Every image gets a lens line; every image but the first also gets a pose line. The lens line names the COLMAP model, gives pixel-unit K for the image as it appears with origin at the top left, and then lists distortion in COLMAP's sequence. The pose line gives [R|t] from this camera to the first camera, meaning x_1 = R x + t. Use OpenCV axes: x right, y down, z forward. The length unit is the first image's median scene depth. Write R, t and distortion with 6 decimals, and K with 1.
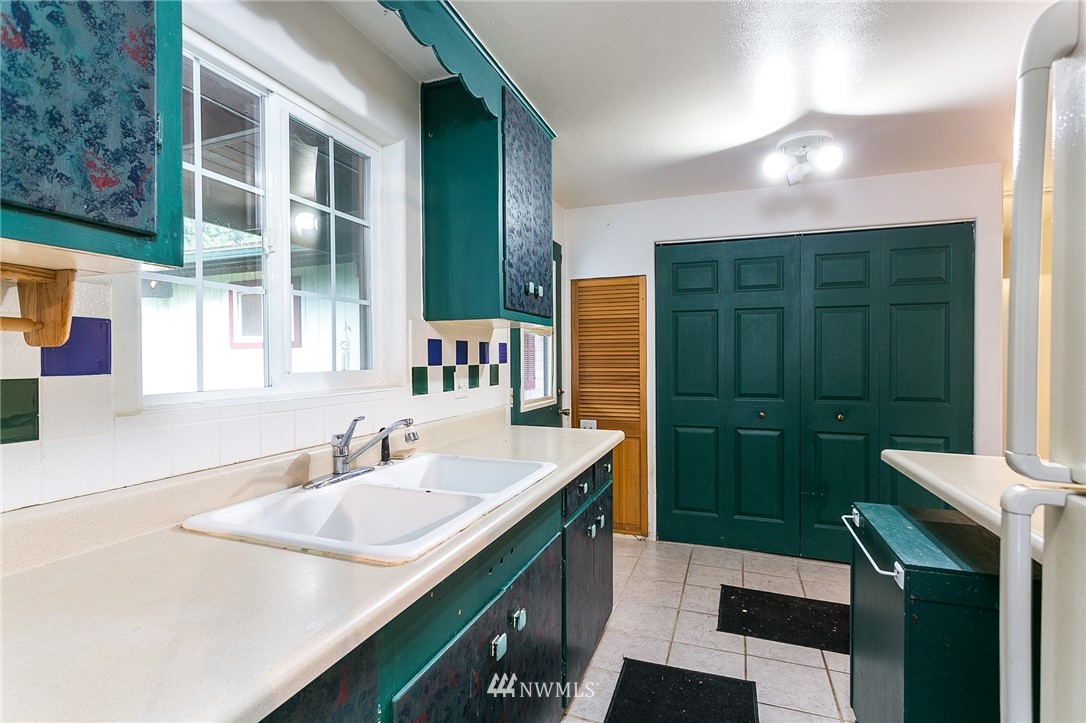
lens RADIAL K [[514.9, 0, 536.9], [0, 514.9, 359.5], [0, 0, 1]] dist [0.001651, 0.000158]
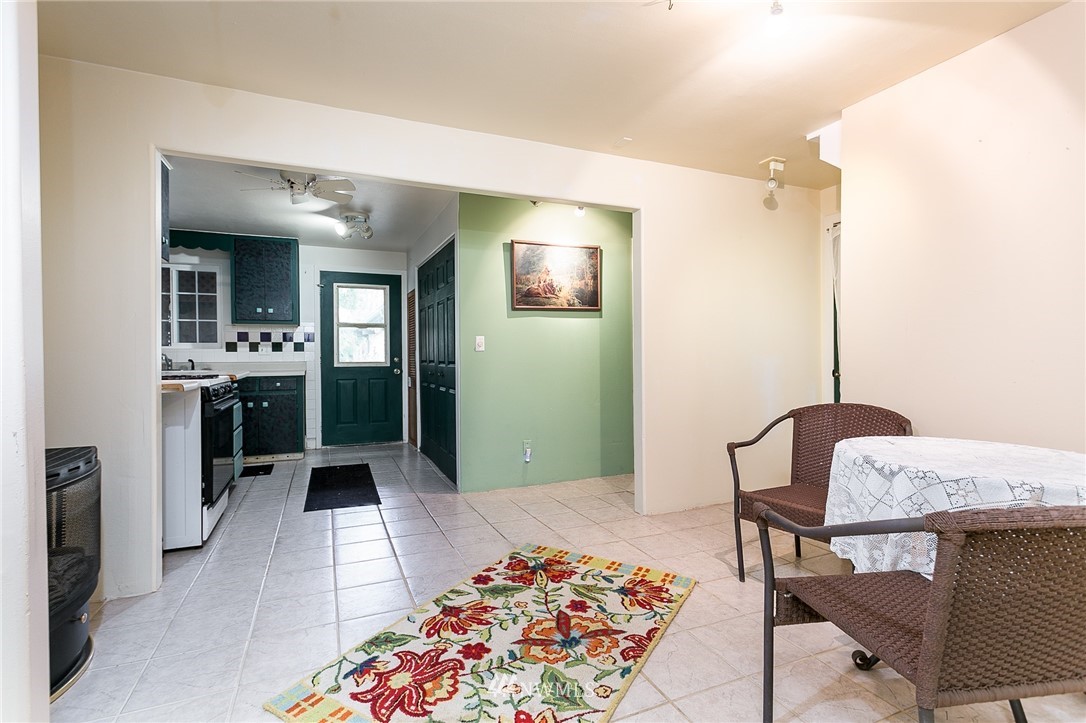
lens RADIAL K [[514.9, 0, 537.4], [0, 514.9, 362.8], [0, 0, 1]] dist [0.001651, 0.000158]
pose [[0.684119, 0.009946, -0.729303, 2.719710], [-0.005112, 0.999948, 0.008841, 0.086917], [0.729353, -0.002320, 0.684134, 0.279799]]
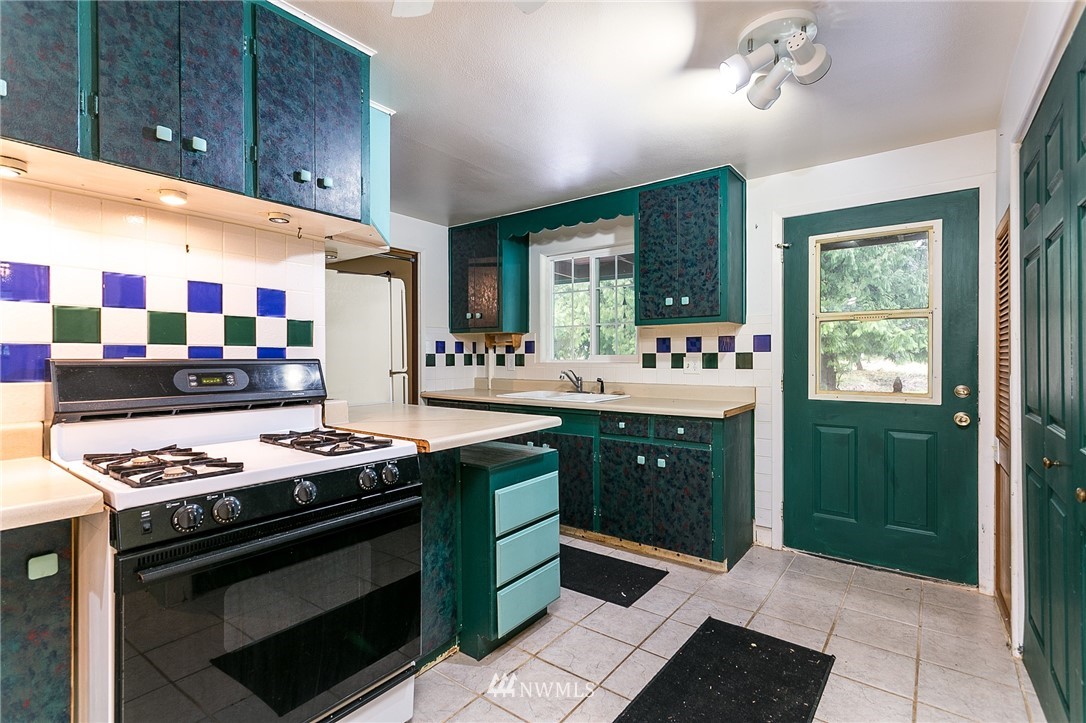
lens RADIAL K [[514.9, 0, 534.9], [0, 514.9, 362.4], [0, 0, 1]] dist [0.001651, 0.000158]
pose [[-0.287065, 0.012986, -0.957823, 1.542523], [-0.006069, 0.999863, 0.015375, 0.019662], [0.957892, 0.010227, -0.286947, 1.055631]]
